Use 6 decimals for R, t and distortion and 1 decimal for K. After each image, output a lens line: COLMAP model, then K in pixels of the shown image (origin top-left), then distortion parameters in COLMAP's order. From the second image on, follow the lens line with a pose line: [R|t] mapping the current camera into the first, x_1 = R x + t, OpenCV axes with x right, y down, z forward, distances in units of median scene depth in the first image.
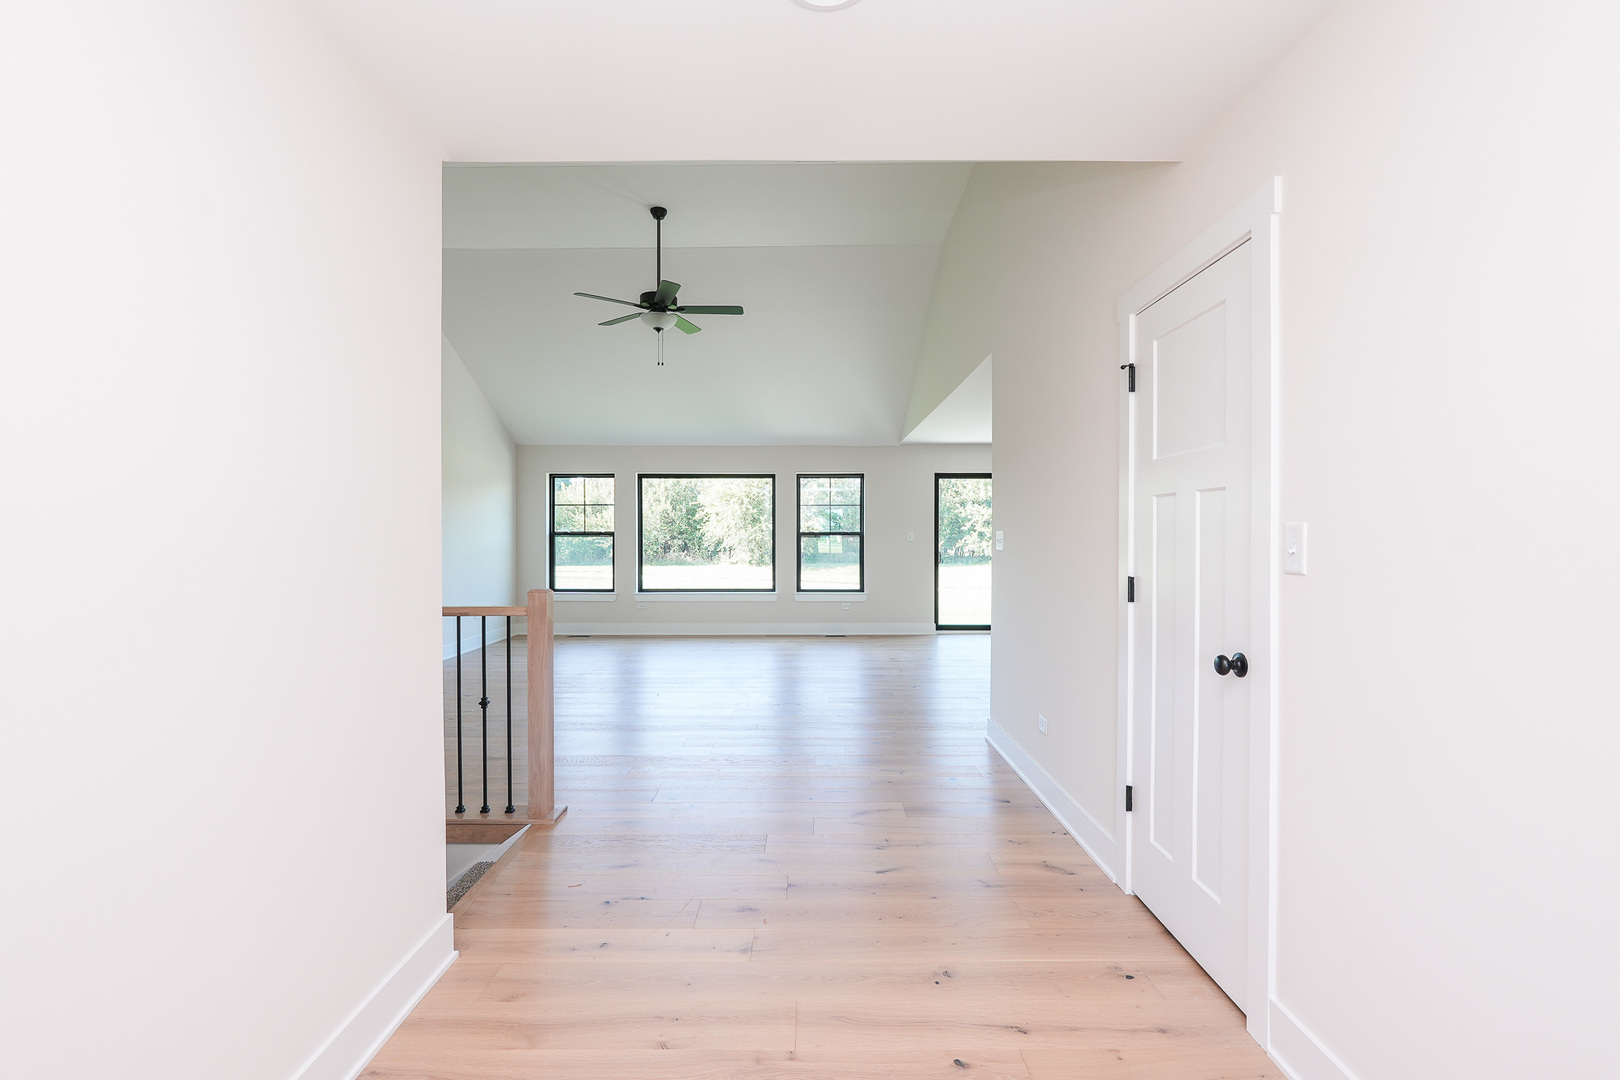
lens RADIAL K [[738.6, 0, 810.0], [0, 738.6, 540.0], [0, 0, 1]] dist [-0.019840, 0.009942]
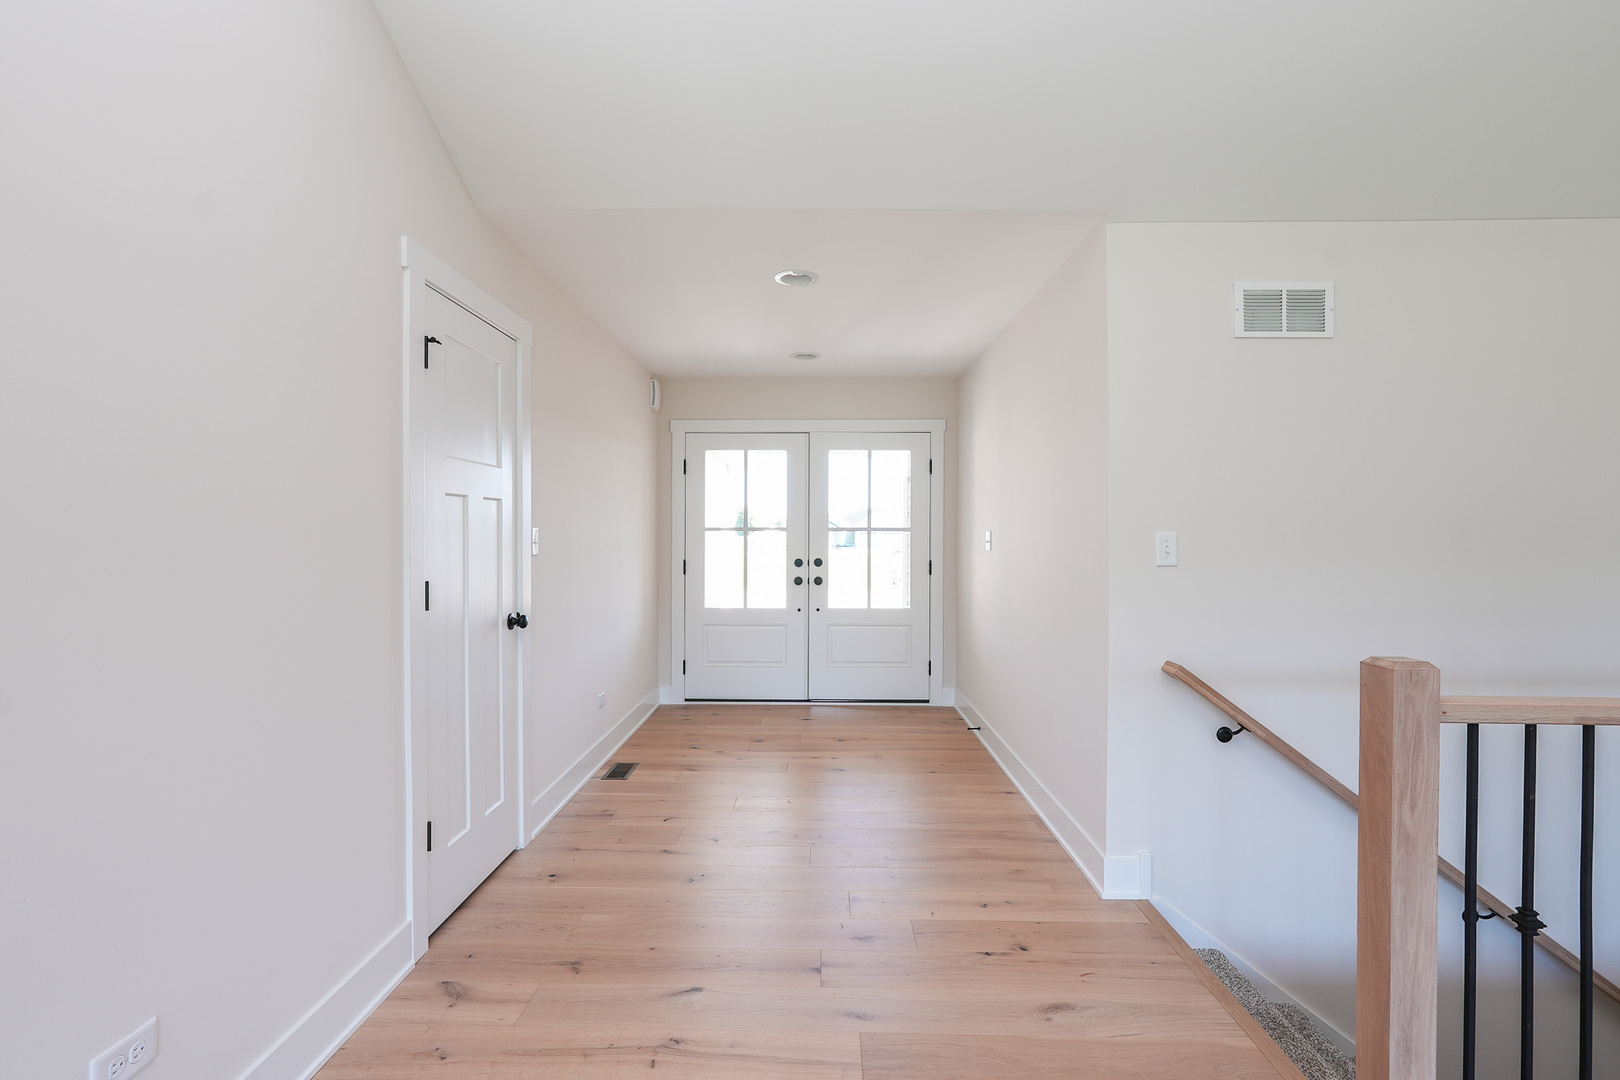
lens RADIAL K [[738.6, 0, 810.0], [0, 738.6, 540.0], [0, 0, 1]] dist [-0.019840, 0.009942]
pose [[-0.999842, 0.001600, 0.017697, -0.040166], [0.001900, 0.999854, 0.016963, -0.017396], [-0.017667, 0.016994, -0.999700, 2.131279]]
